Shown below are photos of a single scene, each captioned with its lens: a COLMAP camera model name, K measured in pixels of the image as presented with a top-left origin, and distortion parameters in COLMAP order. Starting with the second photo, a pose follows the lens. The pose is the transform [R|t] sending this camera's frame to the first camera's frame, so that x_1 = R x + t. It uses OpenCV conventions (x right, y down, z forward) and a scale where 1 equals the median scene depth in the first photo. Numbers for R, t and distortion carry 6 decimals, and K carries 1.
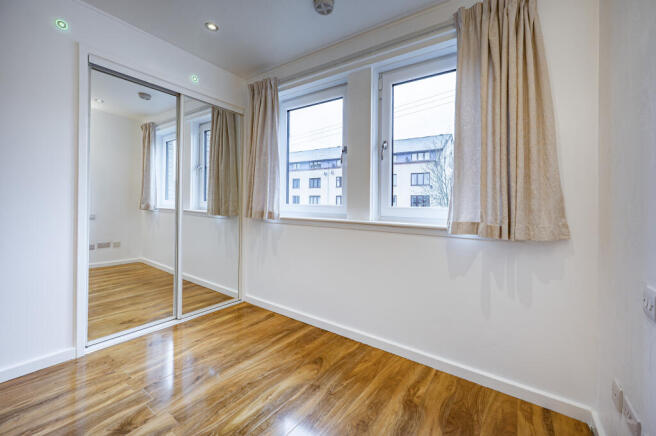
lens RADIAL K [[262.3, 0, 324.2], [0, 262.3, 207.4], [0, 0, 1]] dist [-0.000743, -0.000067]
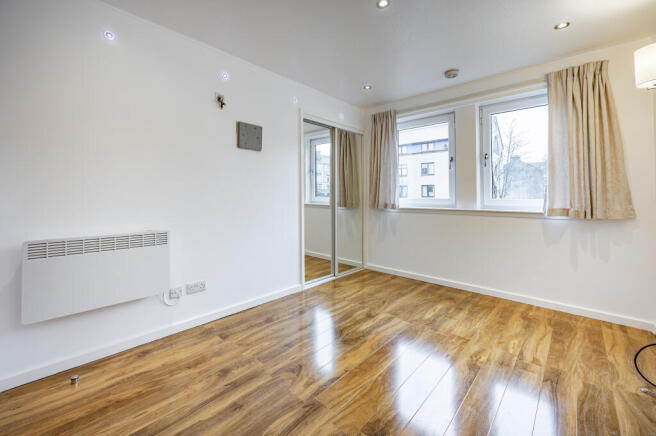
lens RADIAL K [[267.7, 0, 308.1], [0, 267.7, 197.0], [0, 0, 1]] dist [-0.000736, -0.000125]
pose [[0.986989, -0.021588, -0.159333, -0.633738], [0.020679, 0.999759, -0.007357, -0.029374], [0.159454, 0.003966, 0.987197, -0.760171]]
